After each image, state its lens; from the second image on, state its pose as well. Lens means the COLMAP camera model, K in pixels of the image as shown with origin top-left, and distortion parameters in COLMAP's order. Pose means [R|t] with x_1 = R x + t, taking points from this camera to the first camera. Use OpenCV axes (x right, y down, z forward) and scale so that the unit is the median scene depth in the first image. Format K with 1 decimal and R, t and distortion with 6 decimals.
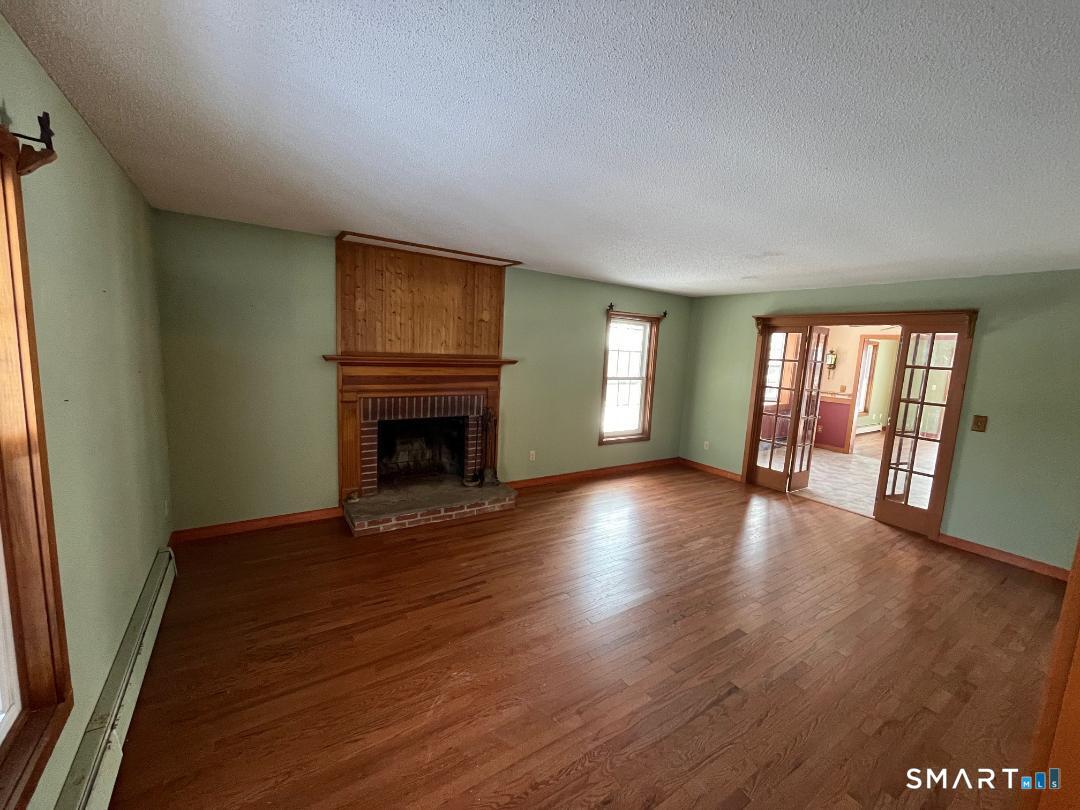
lens RADIAL K [[436.0, 0, 534.7], [0, 436.0, 404.3], [0, 0, 1]] dist [-0.001107, -0.000093]
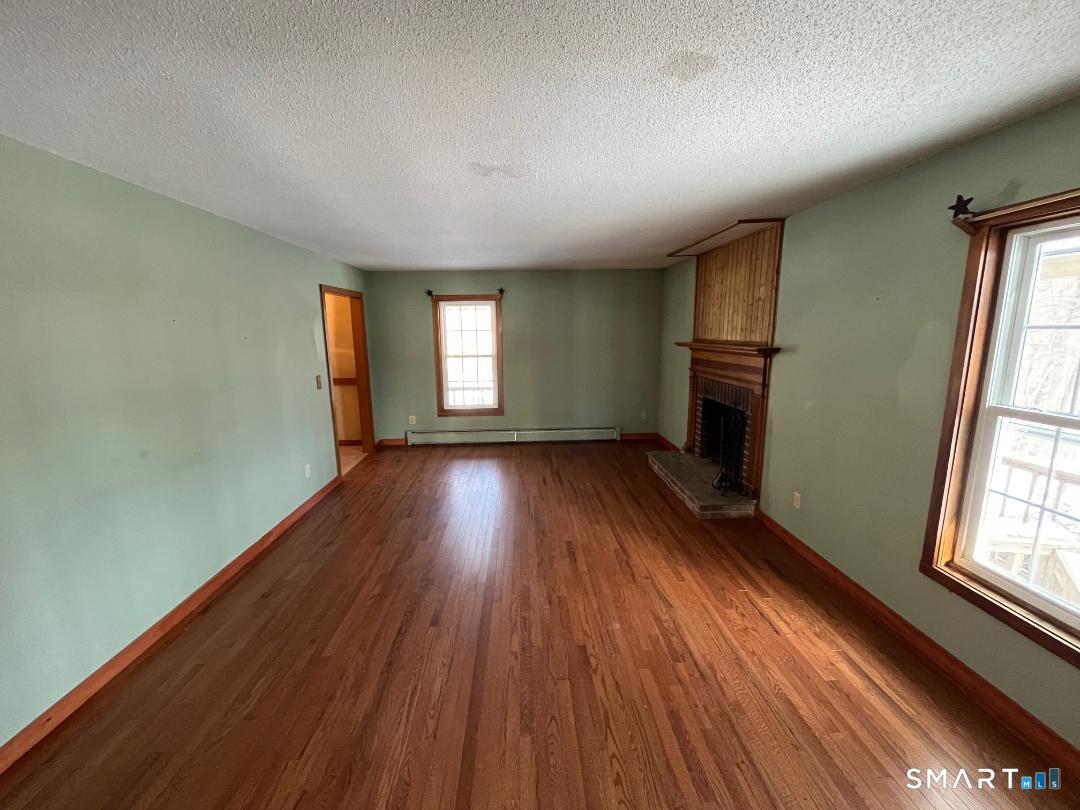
lens RADIAL K [[436.0, 0, 534.7], [0, 436.0, 404.3], [0, 0, 1]] dist [-0.001107, -0.000093]
pose [[-0.520033, 0.101687, -0.848072, 0.819176], [-0.127464, 0.972531, 0.194771, -0.106340], [0.844582, 0.209386, -0.492787, 1.095205]]
